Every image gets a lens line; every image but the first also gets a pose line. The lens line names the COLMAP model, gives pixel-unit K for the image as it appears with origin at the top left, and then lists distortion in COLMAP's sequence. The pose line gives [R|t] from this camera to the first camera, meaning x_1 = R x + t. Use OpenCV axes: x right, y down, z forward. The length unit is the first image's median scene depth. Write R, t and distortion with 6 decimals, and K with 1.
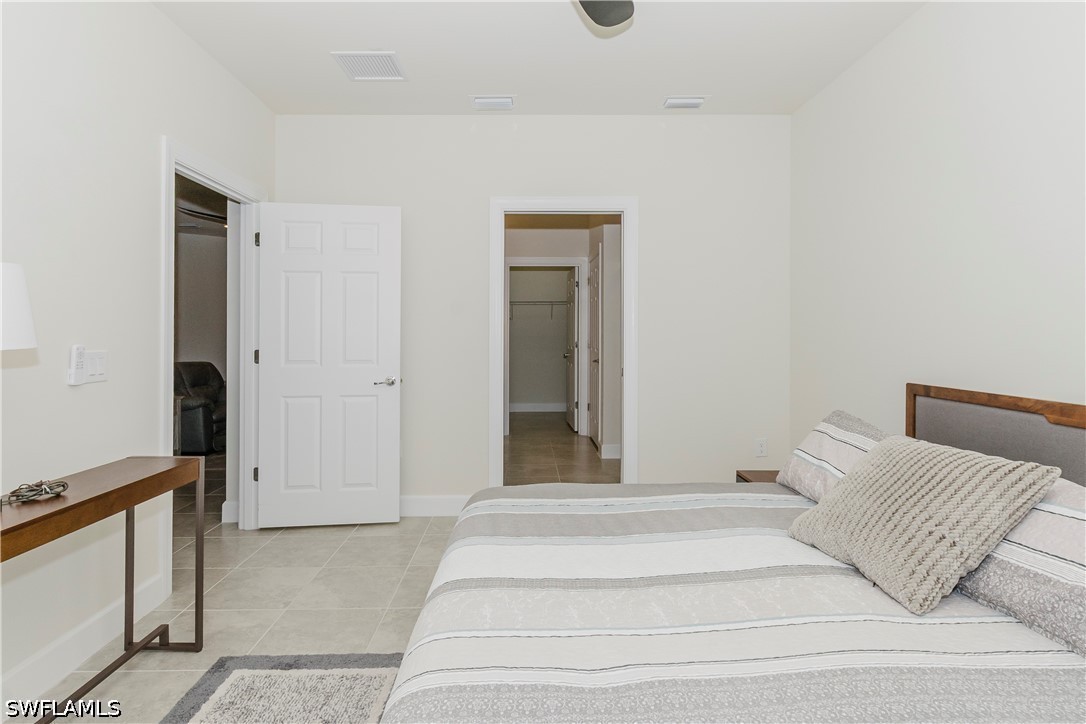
lens RADIAL K [[566.6, 0, 543.8], [0, 566.6, 345.0], [0, 0, 1]] dist [0.000171, 0.000359]
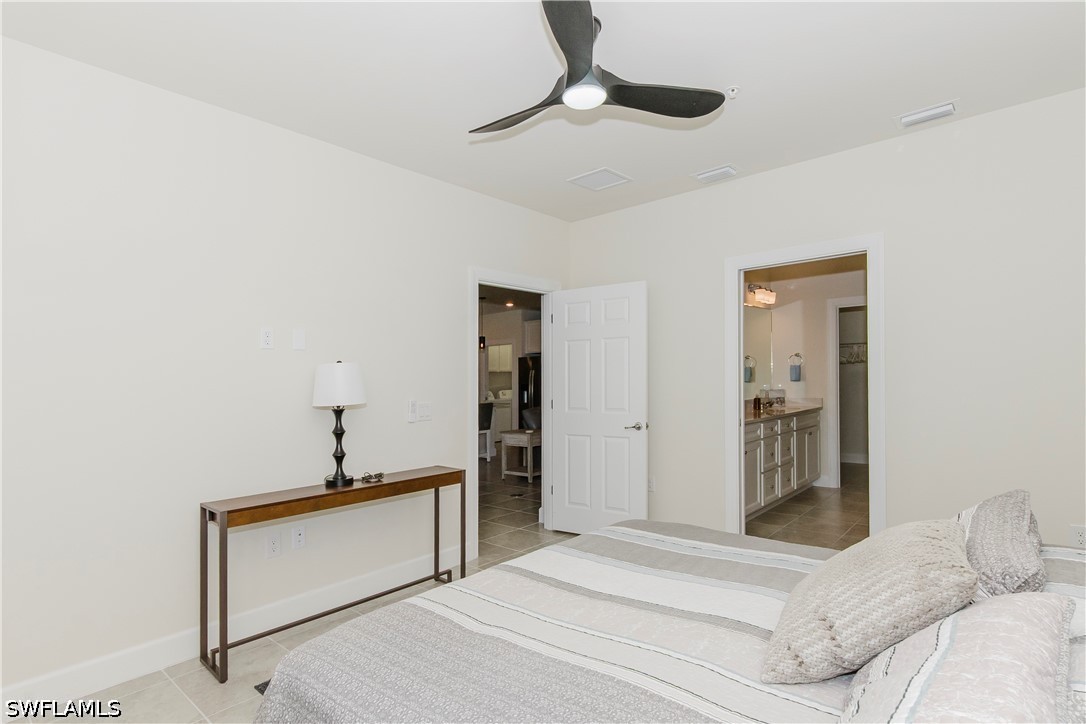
lens RADIAL K [[548.3, 0, 543.5], [0, 548.3, 385.0], [0, 0, 1]] dist [-0.002925, -0.000289]
pose [[0.742853, -0.007954, -0.669407, 0.629011], [0.005322, 0.999968, -0.005977, -0.032495], [0.669434, 0.000877, 0.742871, 0.002280]]
